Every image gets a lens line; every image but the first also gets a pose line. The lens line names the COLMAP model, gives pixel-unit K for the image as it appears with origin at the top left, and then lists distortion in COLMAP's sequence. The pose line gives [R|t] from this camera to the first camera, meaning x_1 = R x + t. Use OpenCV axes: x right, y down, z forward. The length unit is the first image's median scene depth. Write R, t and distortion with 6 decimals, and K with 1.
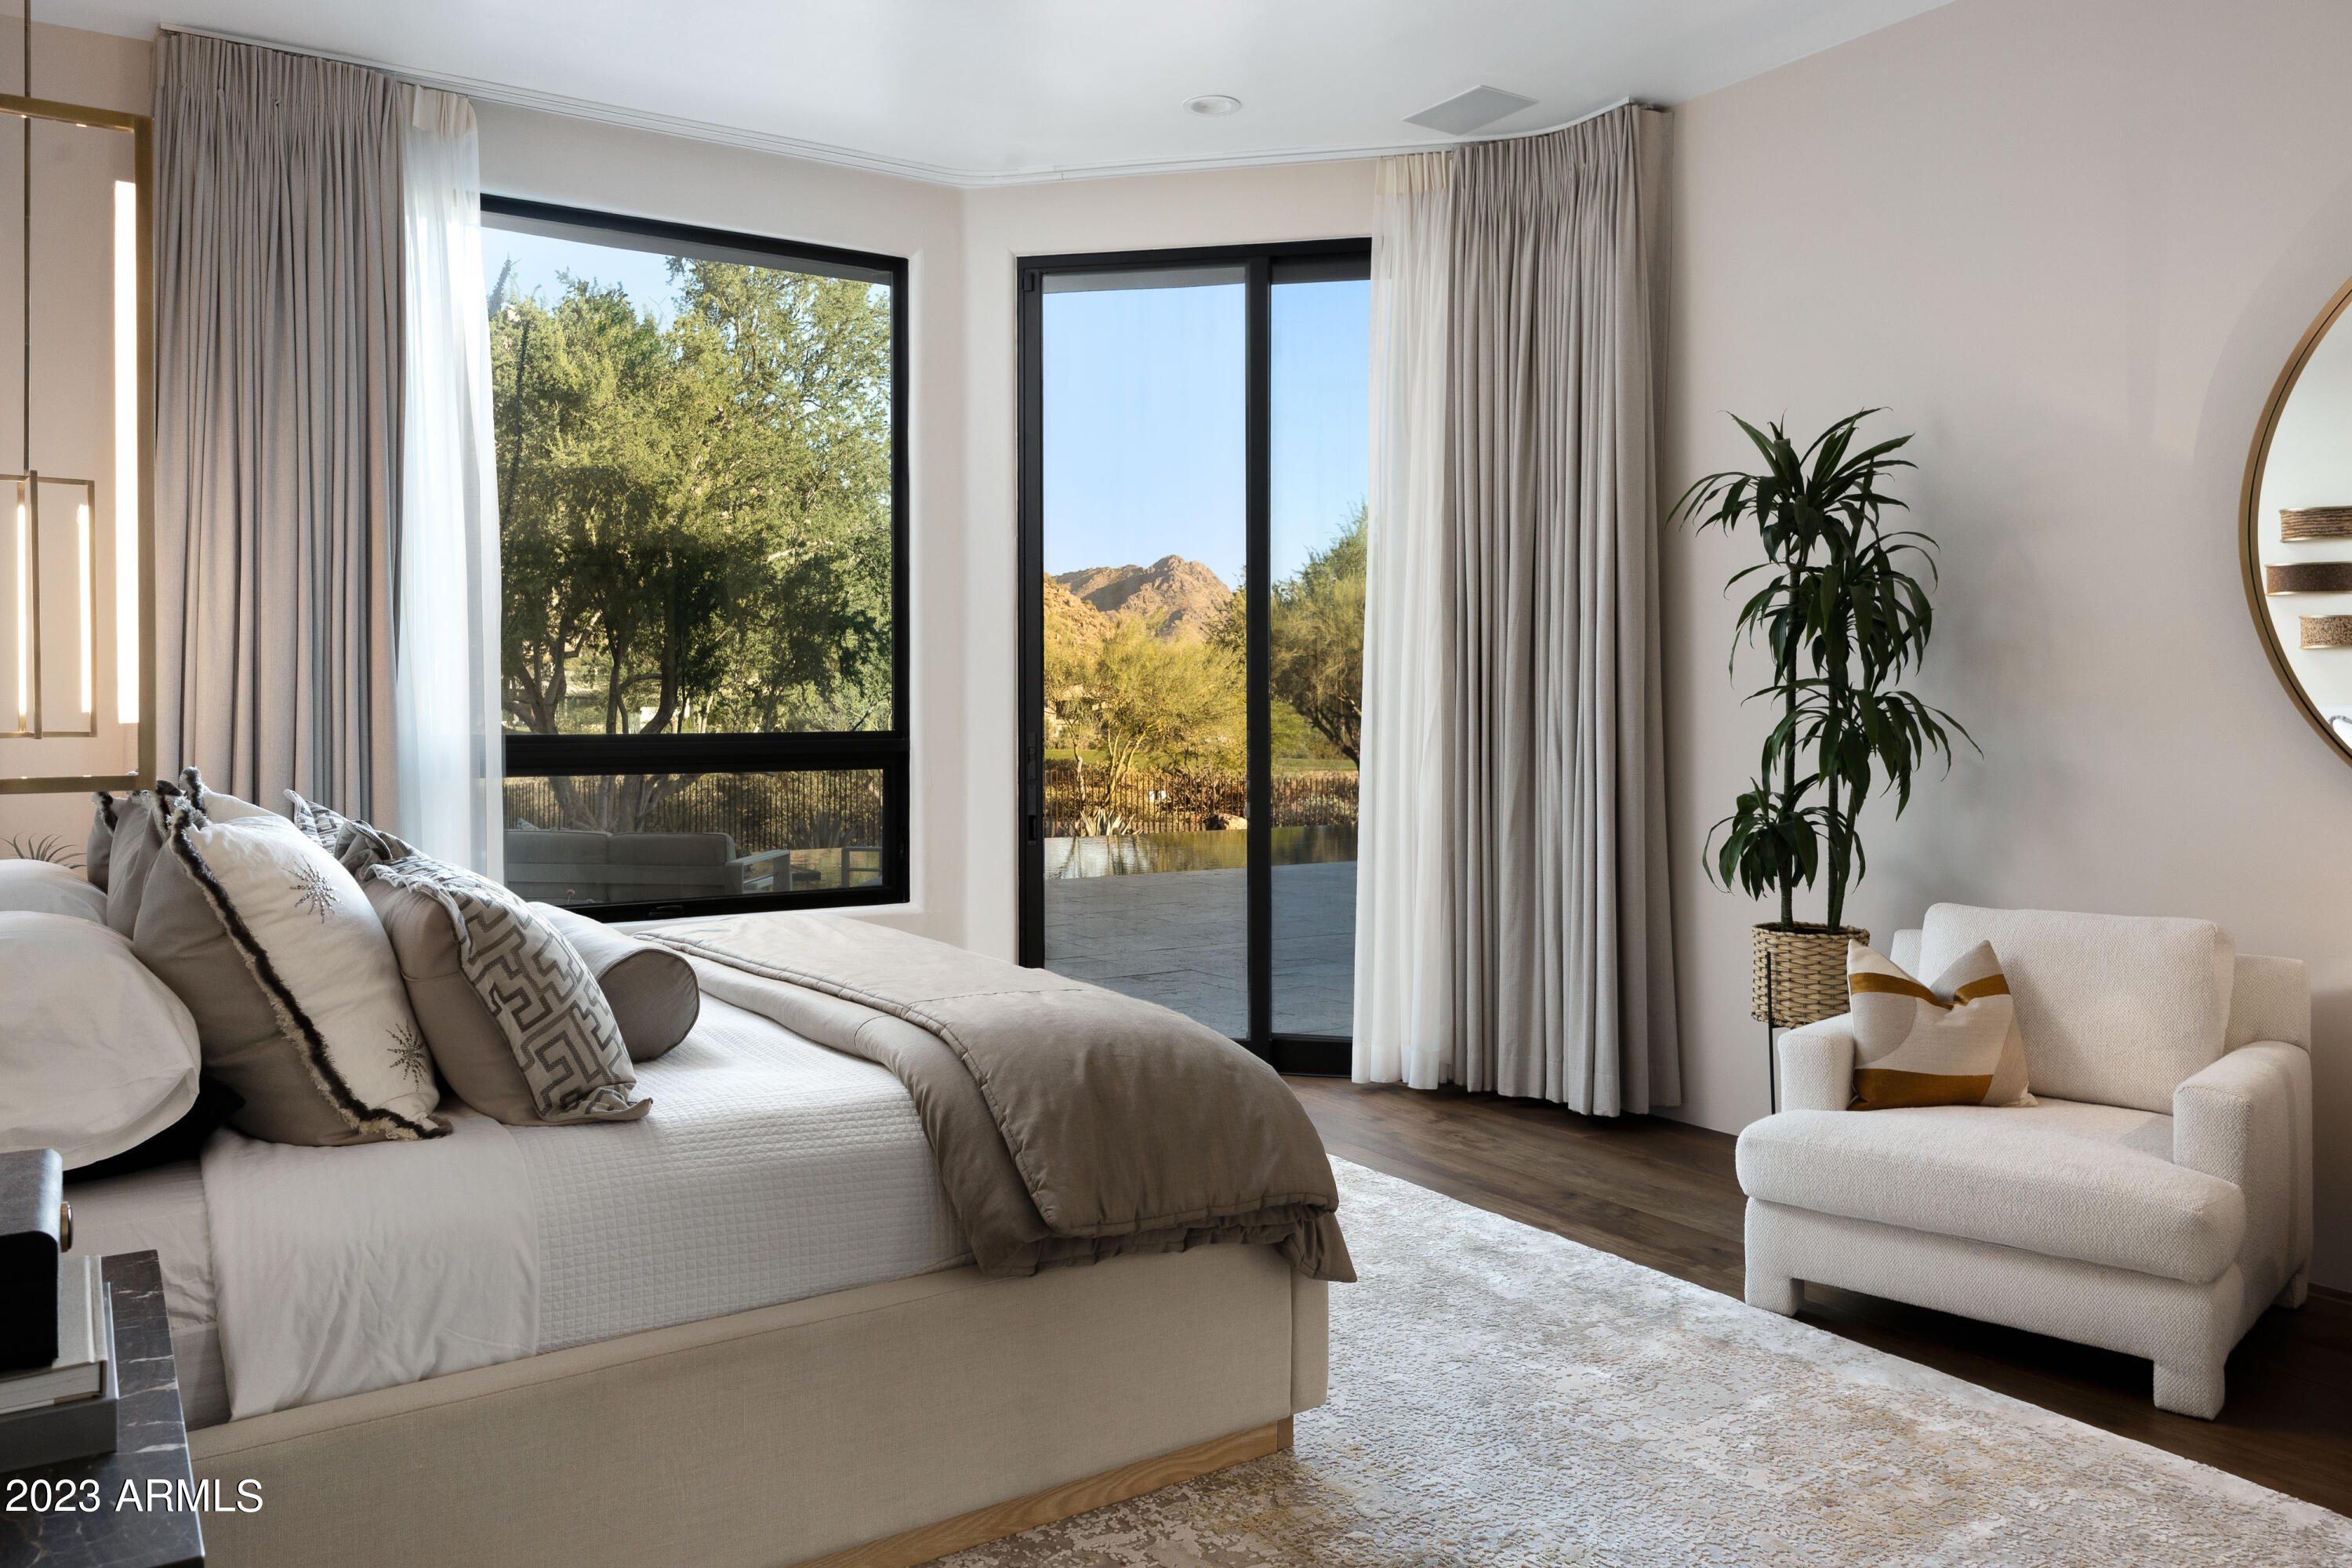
lens RADIAL K [[1693.5, 0, 1189.5], [0, 1693.5, 718.2], [0, 0, 1]] dist [0.032665, -0.011386]
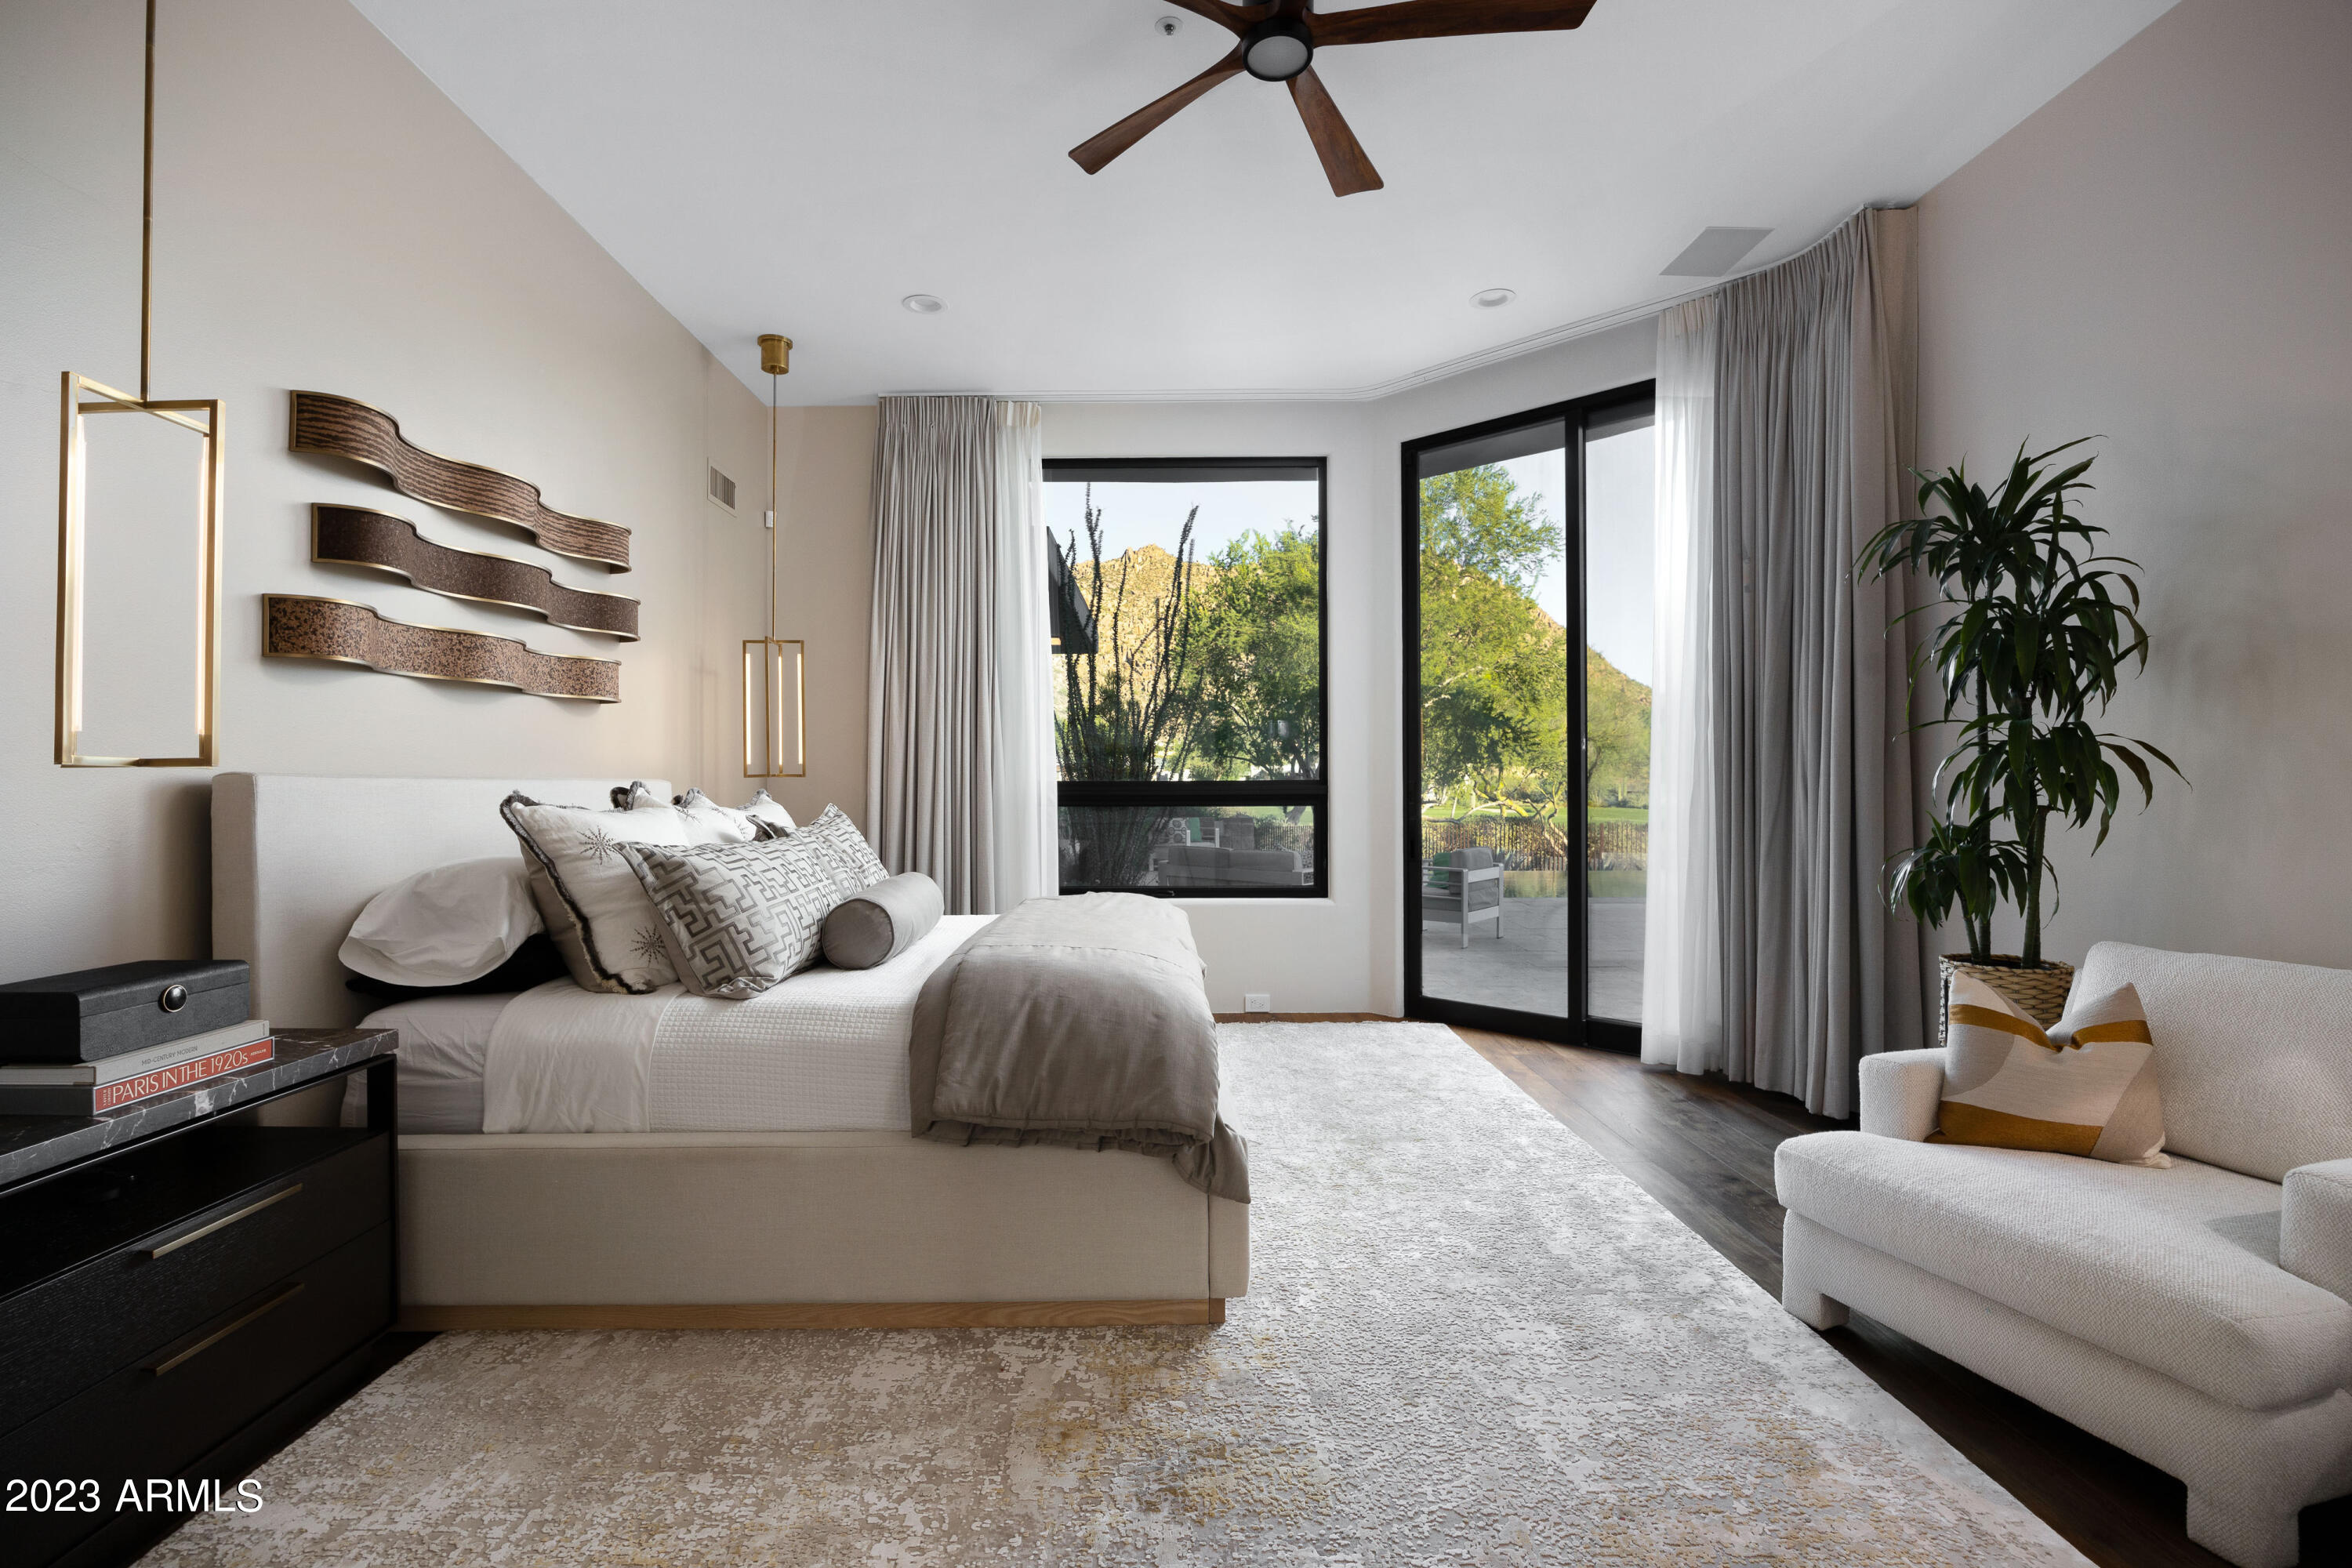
lens RADIAL K [[1073.5, 0, 1172.0], [0, 1073.5, 789.3], [0, 0, 1]] dist [-0.021179, 0.002616]
pose [[0.842296, 0.000171, -0.539015, 0.395858], [-0.001022, 0.999999, -0.001280, 0.030779], [0.539014, 0.001629, 0.842295, 0.276386]]
